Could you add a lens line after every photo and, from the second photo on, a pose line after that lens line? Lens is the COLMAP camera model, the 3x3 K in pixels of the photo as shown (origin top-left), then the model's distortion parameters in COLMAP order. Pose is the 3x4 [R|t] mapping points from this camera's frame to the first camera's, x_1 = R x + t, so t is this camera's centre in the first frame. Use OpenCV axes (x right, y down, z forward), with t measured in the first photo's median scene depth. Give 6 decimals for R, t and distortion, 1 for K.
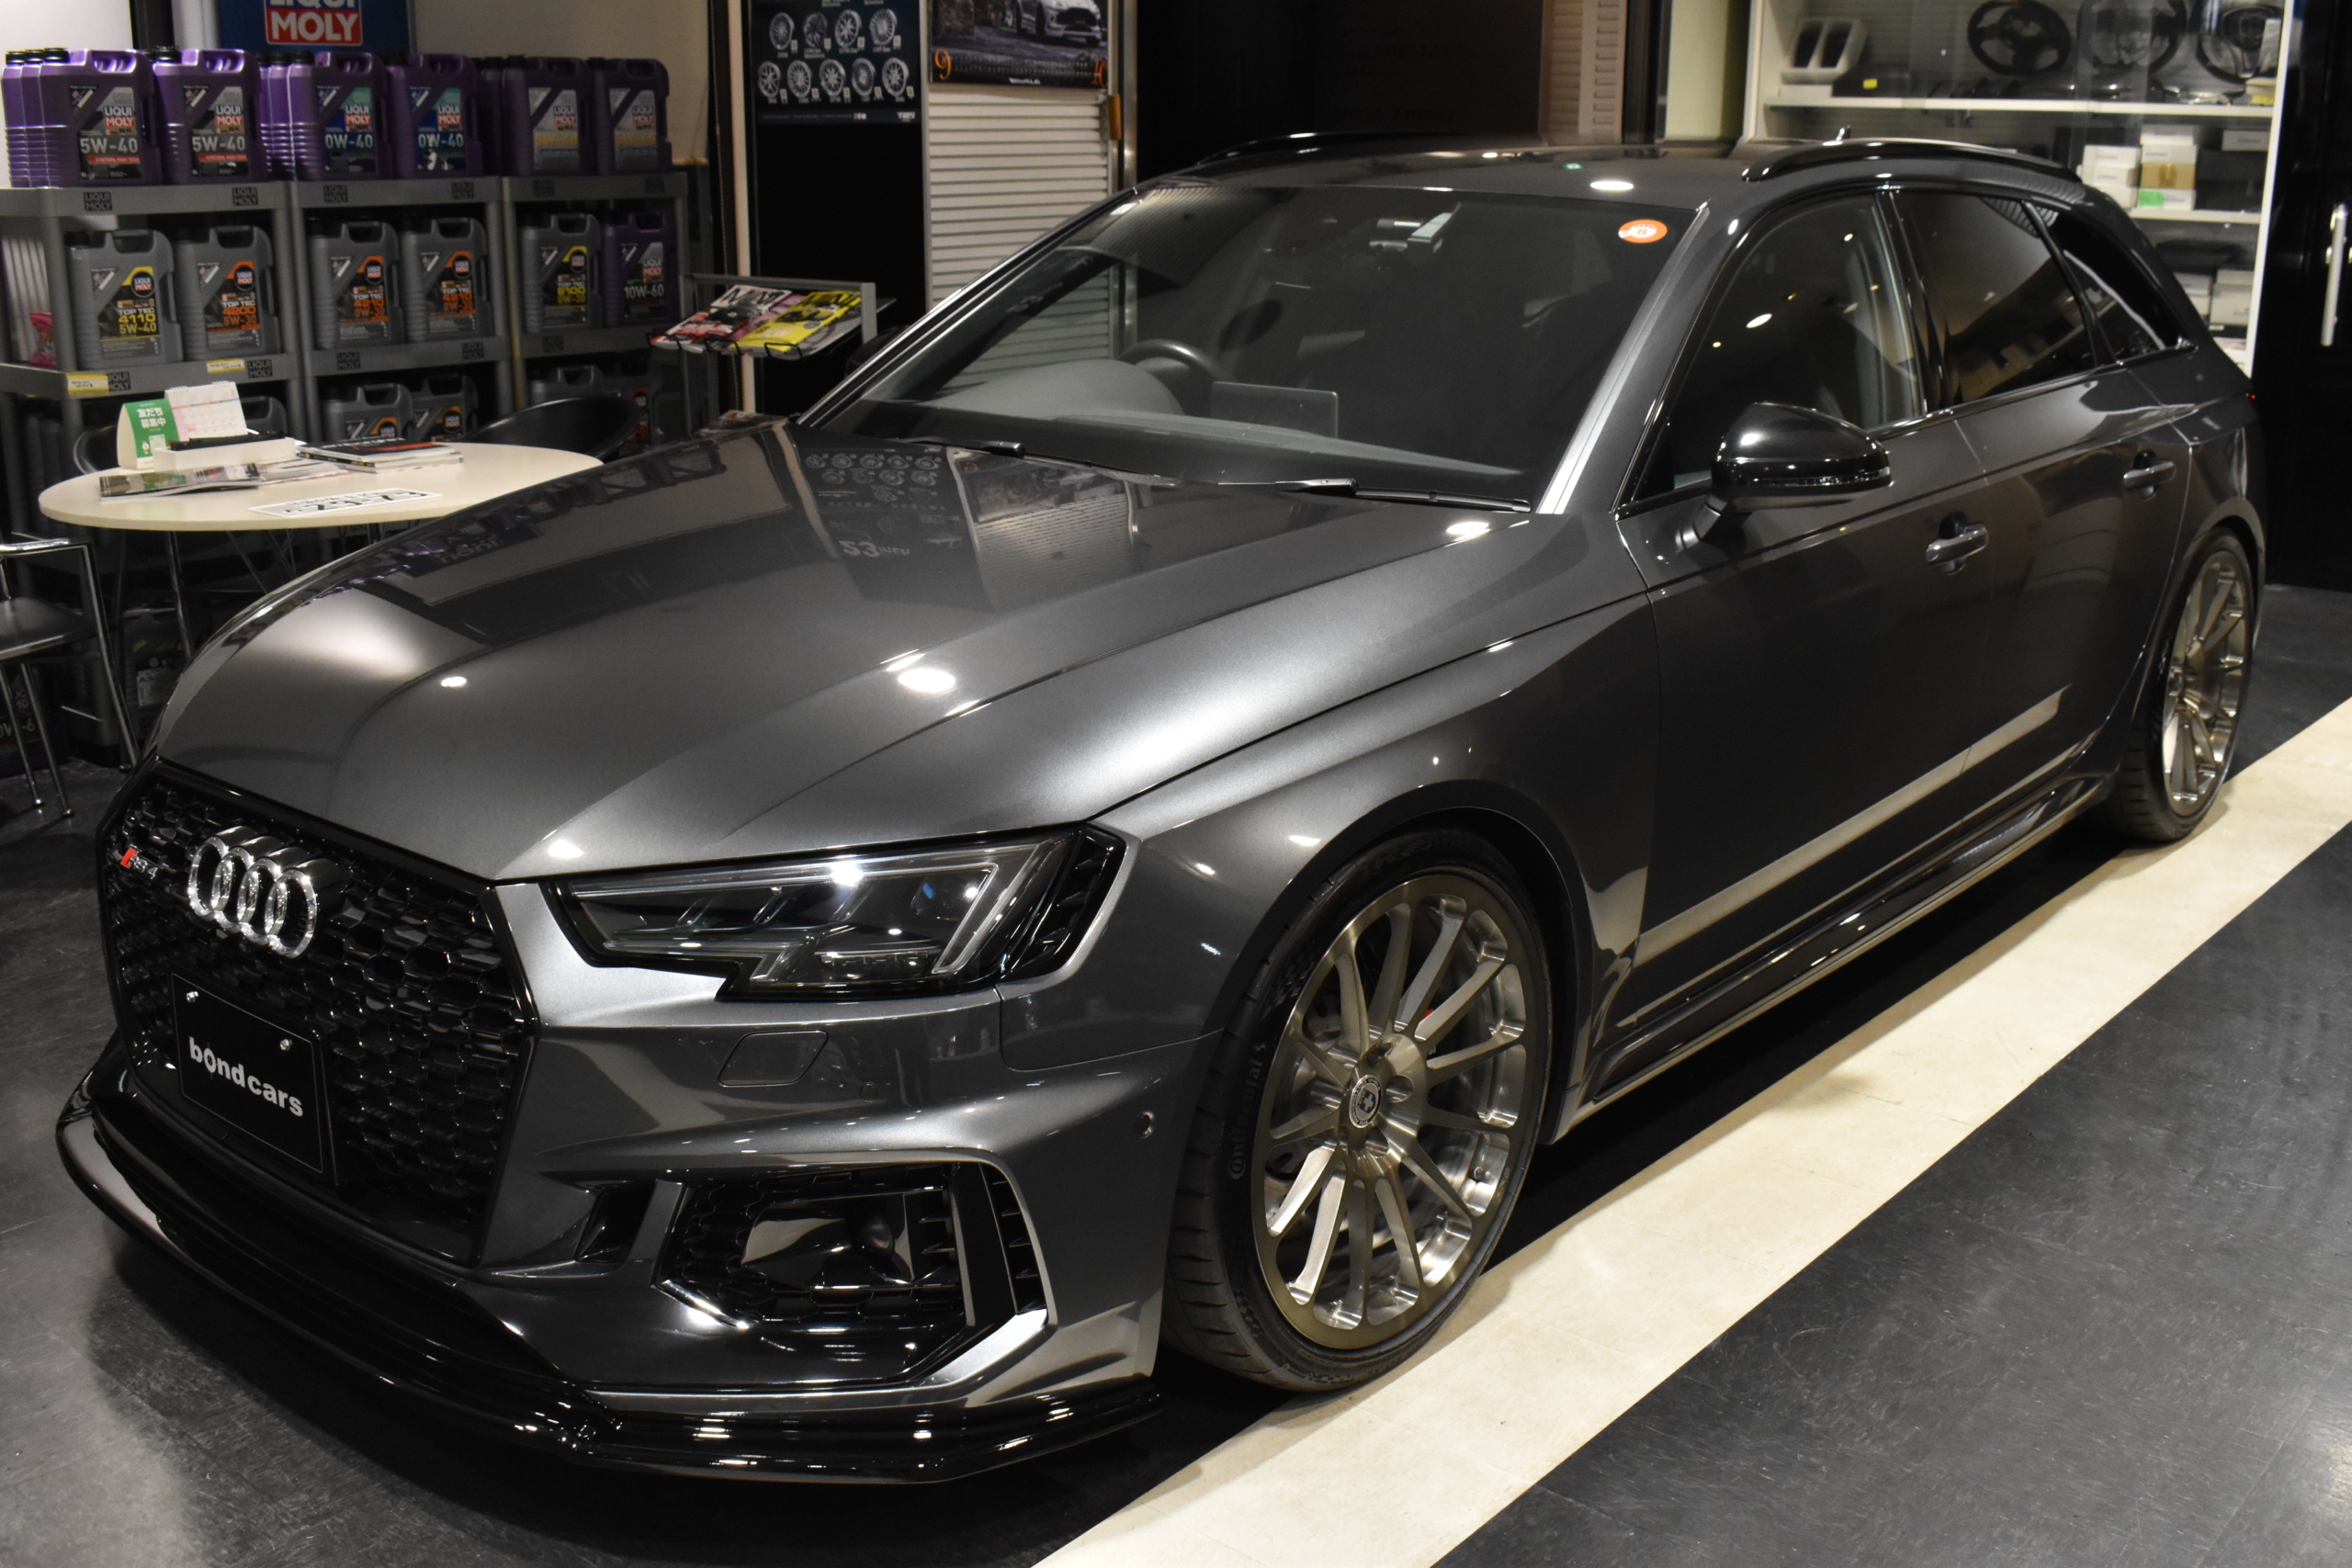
lens RADIAL K [[2360.5, 0, 1176.0], [0, 2360.5, 784.0], [0, 0, 1]] dist [-0.069783, 0.004508]
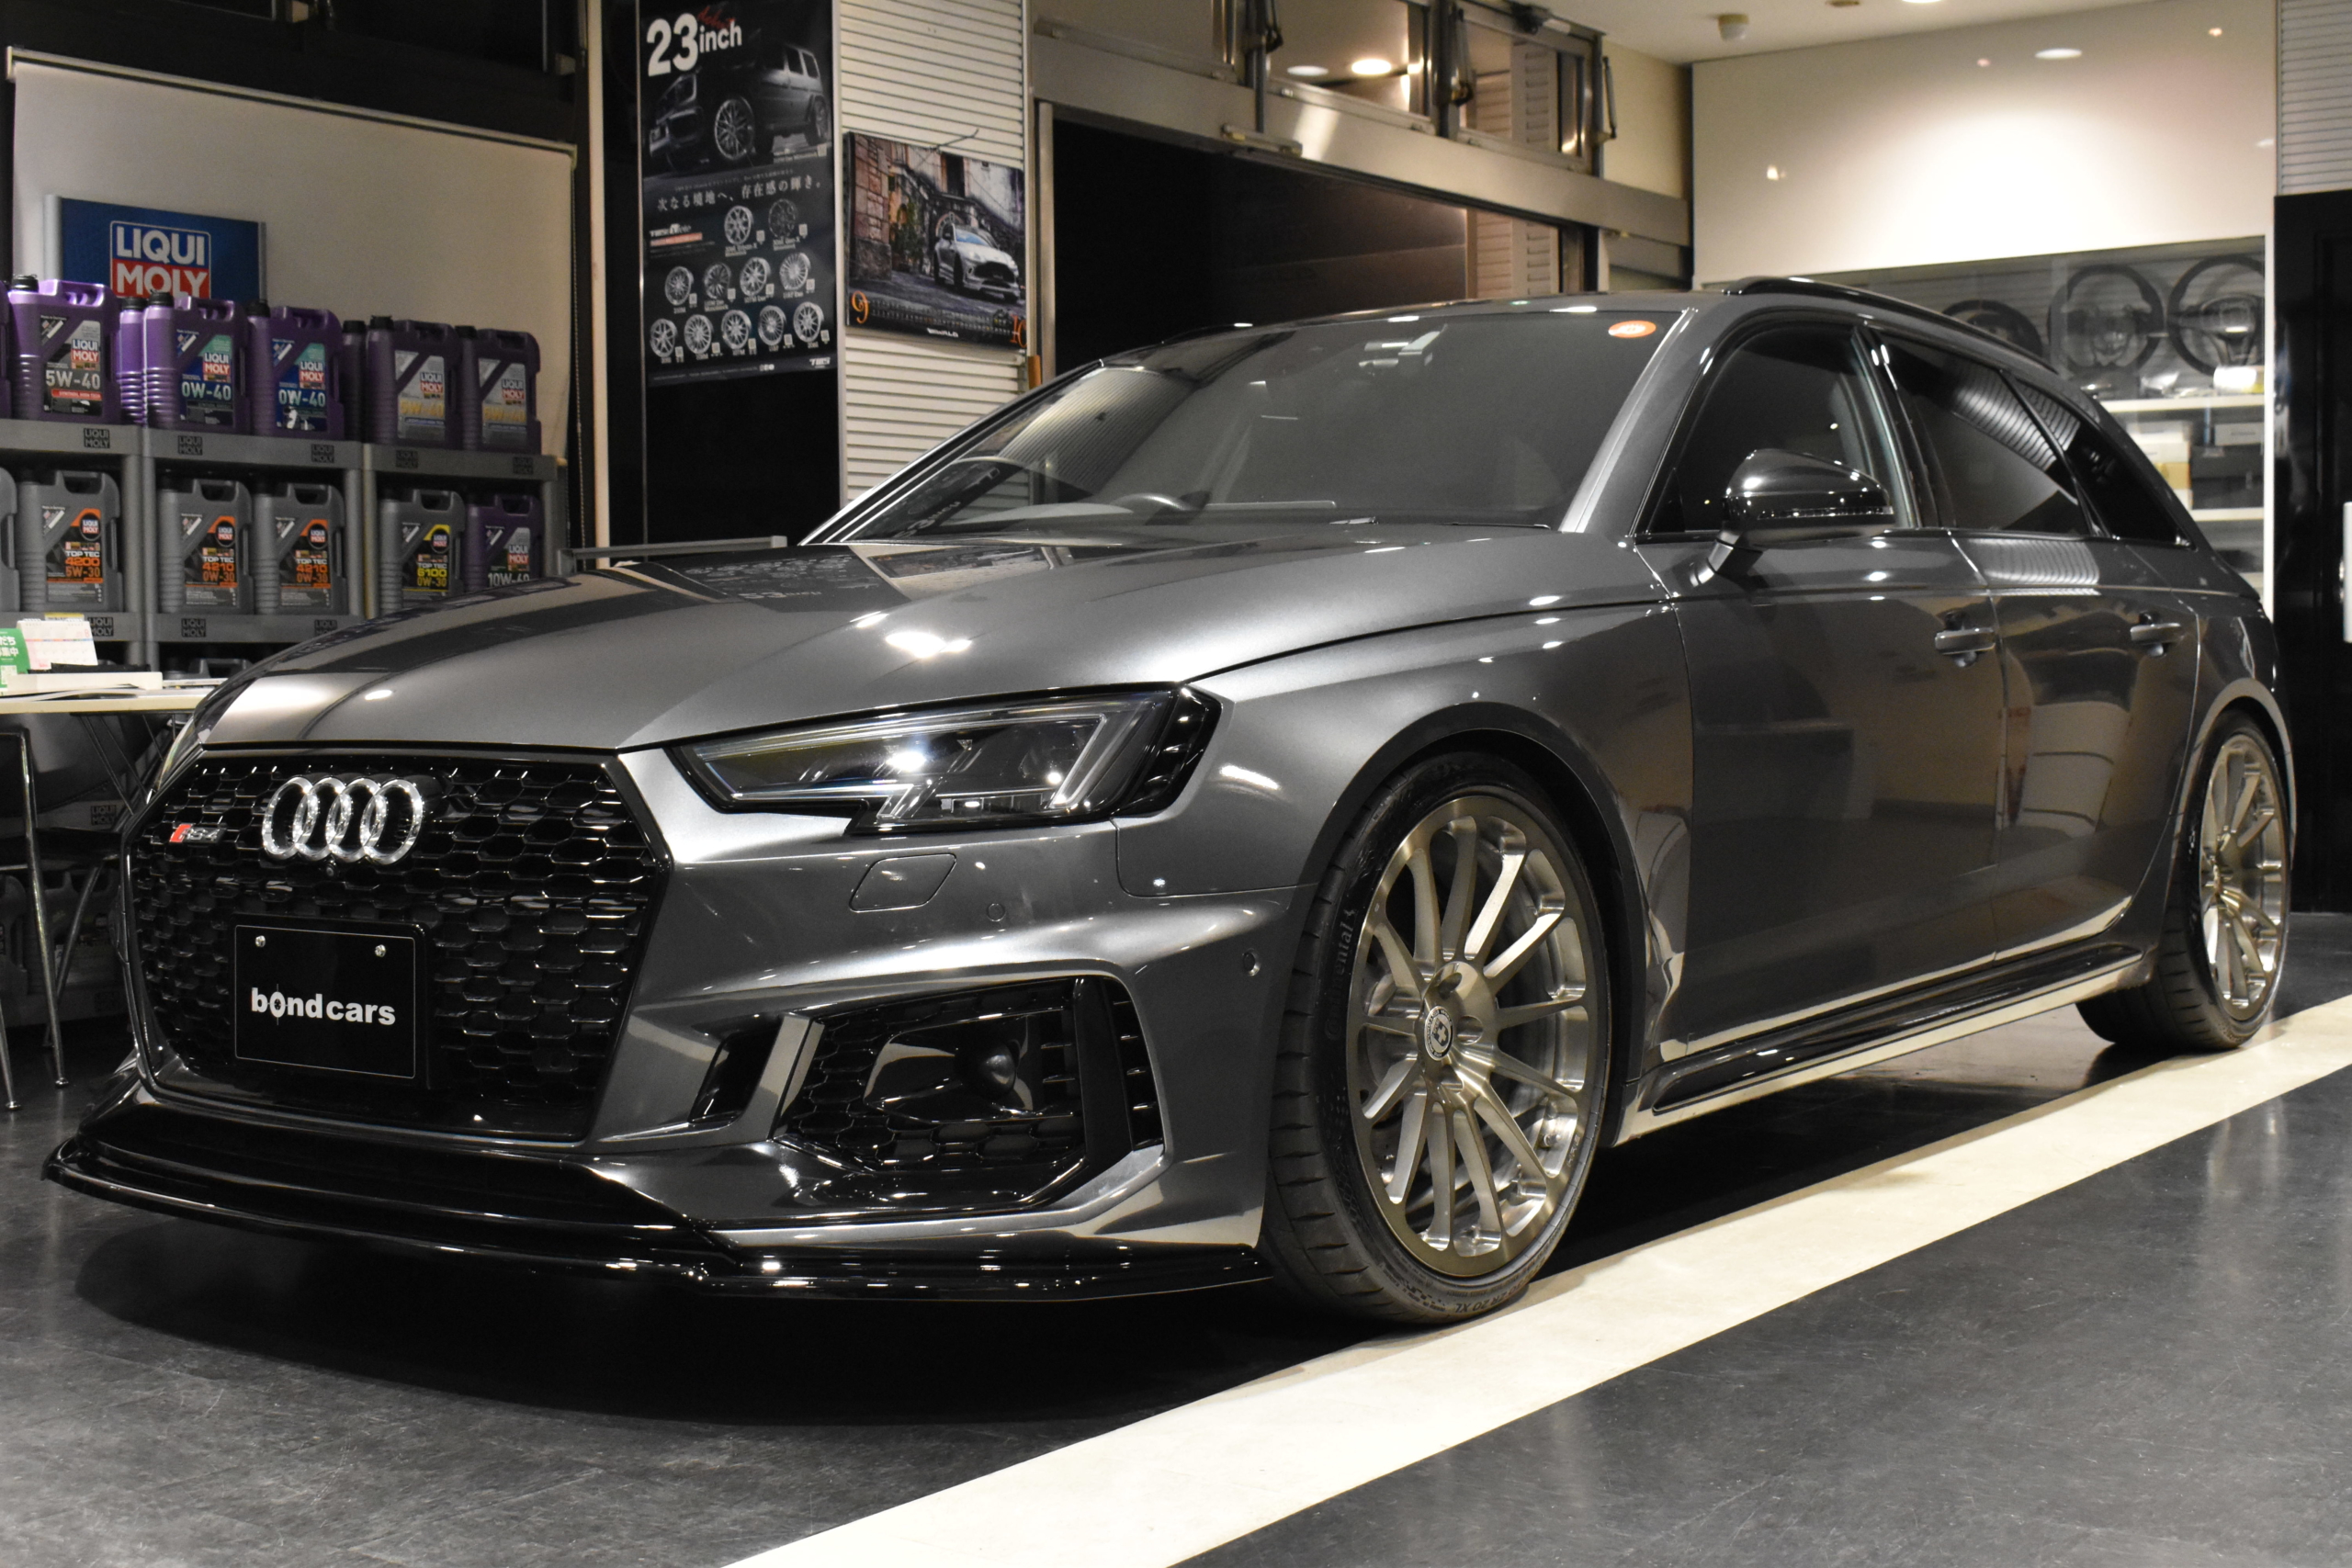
lens RADIAL K [[3022.4, 0, 1176.0], [0, 3022.4, 784.0], [0, 0, 1]] dist [-0.032035, -0.018901]
pose [[0.997467, -0.019021, 0.068542, -0.060491], [0.034611, 0.971609, -0.234048, 0.168498], [-0.062144, 0.235827, 0.969806, -0.138682]]
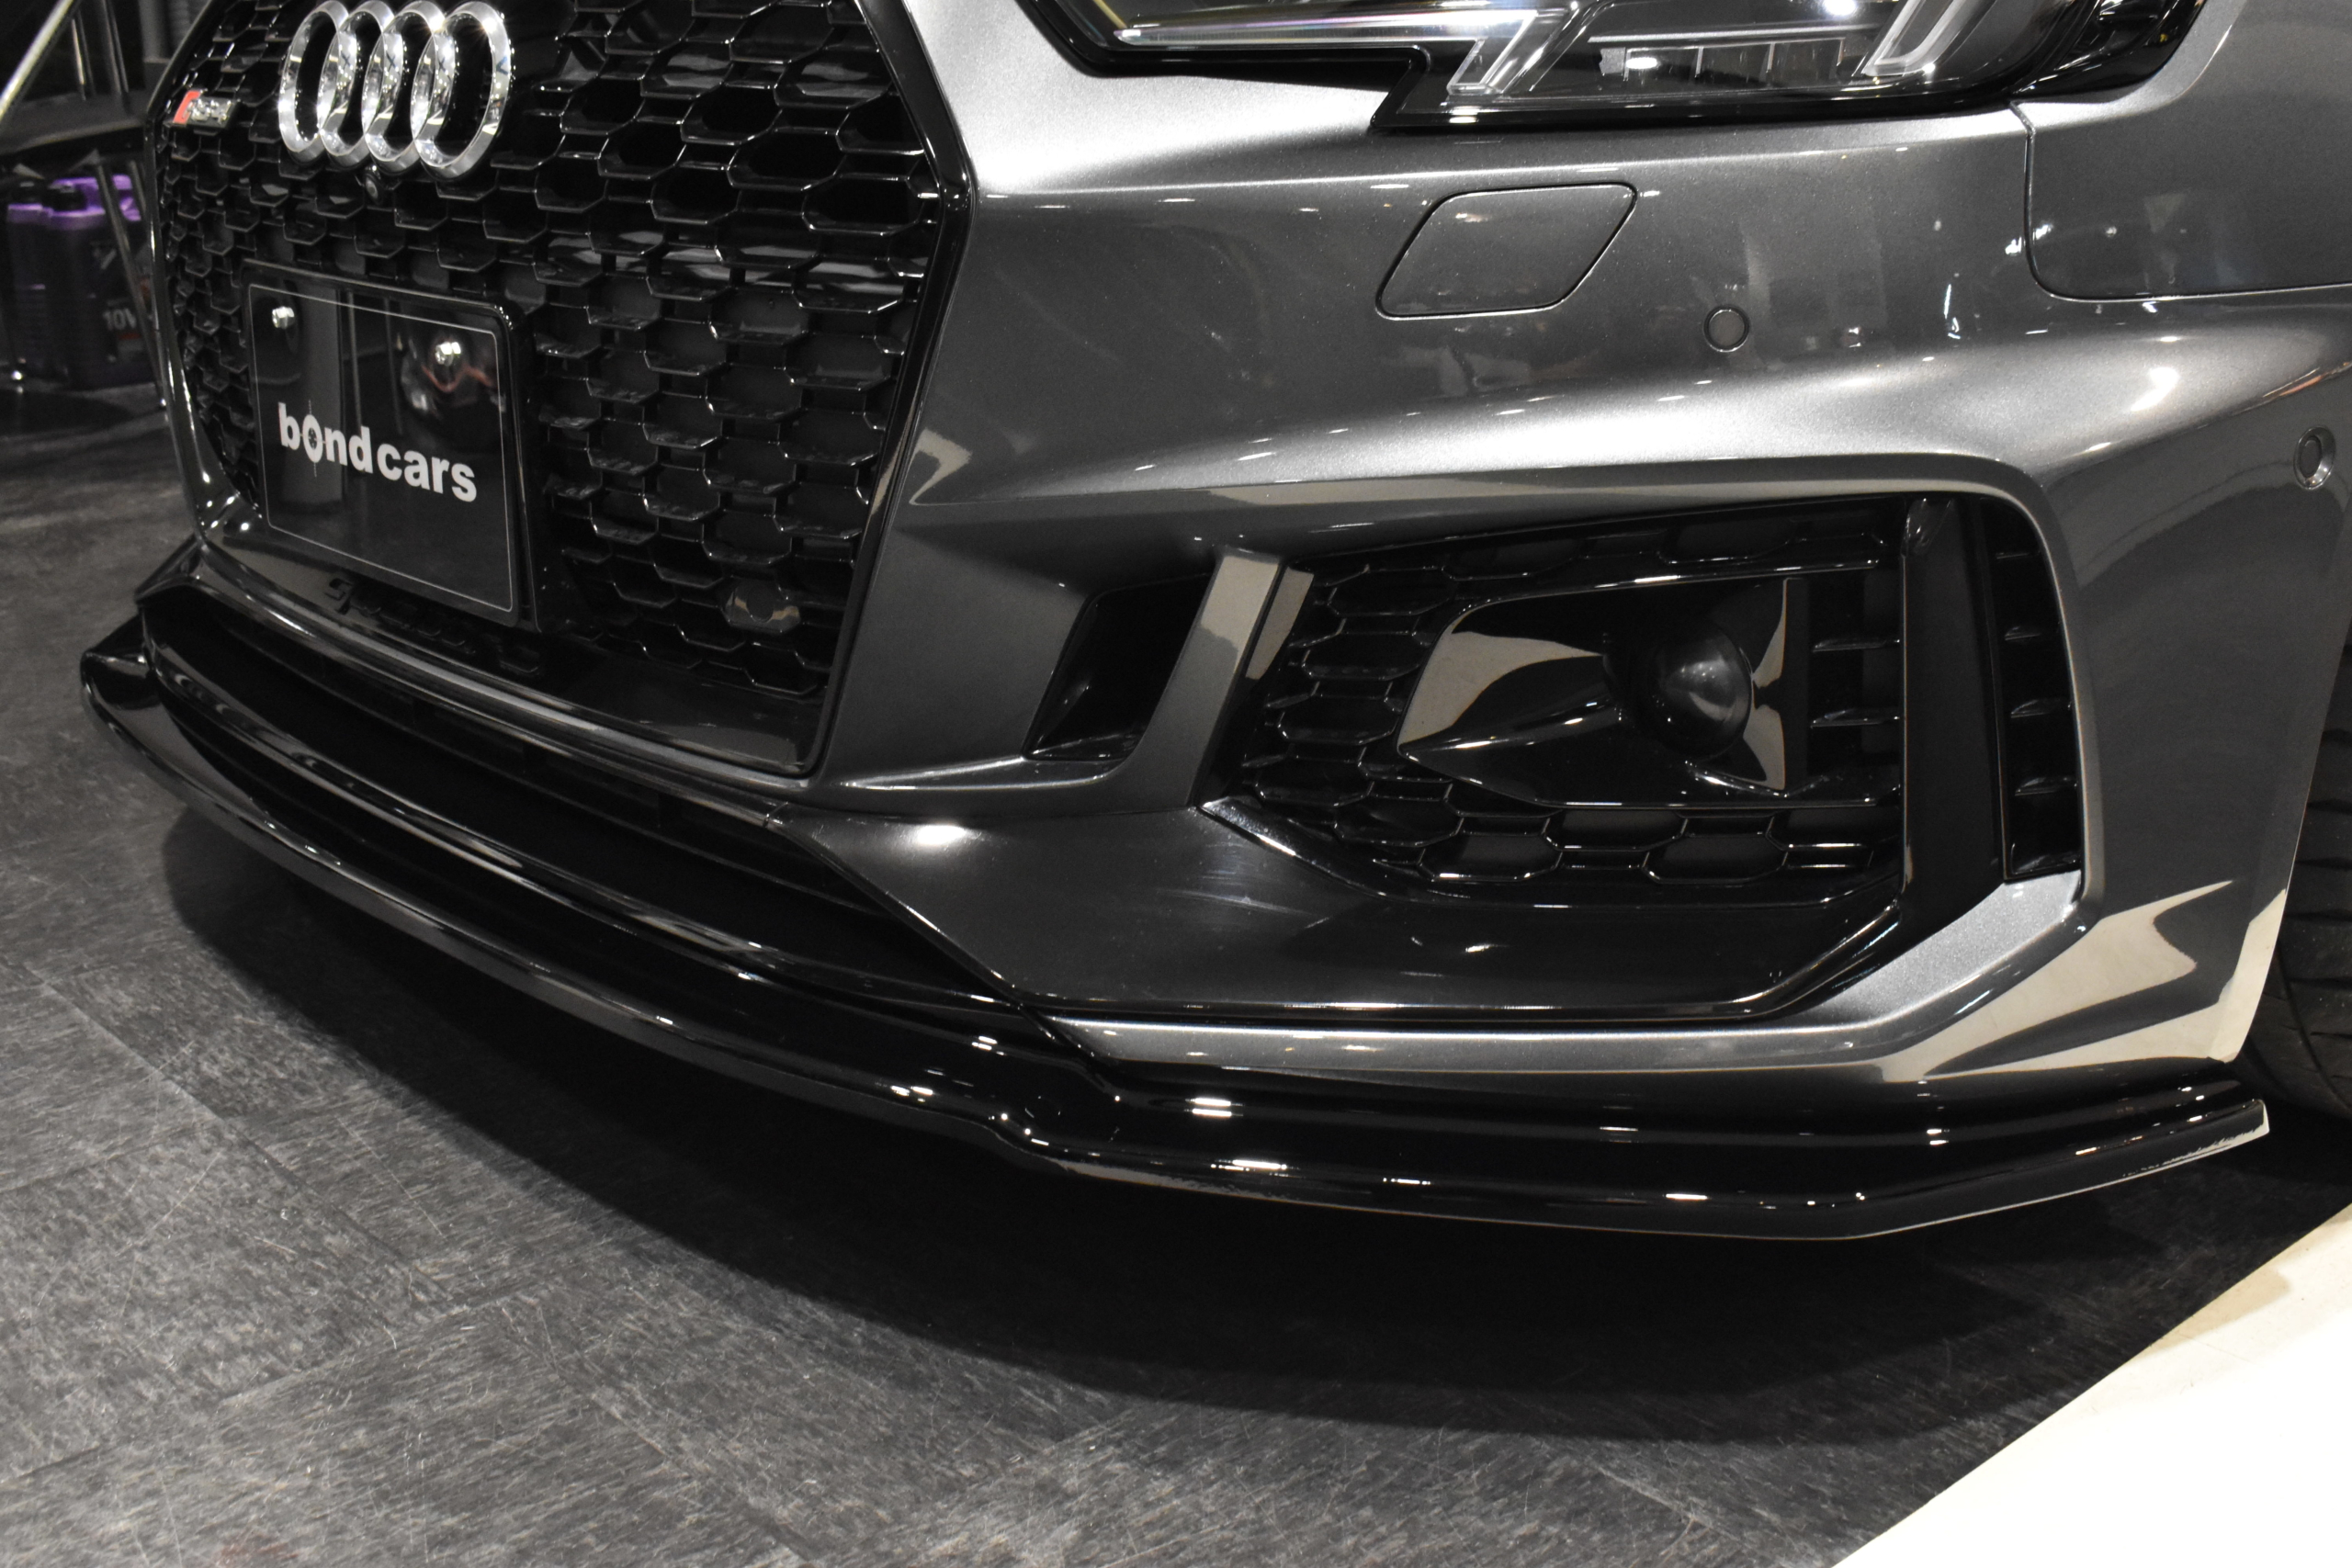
lens RADIAL K [[2679.0, 0, 1176.0], [0, 2679.0, 784.0], [0, 0, 1]] dist [-0.061519, 0.002538]
pose [[0.991830, 0.023430, -0.125395, -0.071681], [-0.019333, 0.999242, 0.033791, 0.085774], [0.126091, -0.031091, 0.991531, 0.212287]]
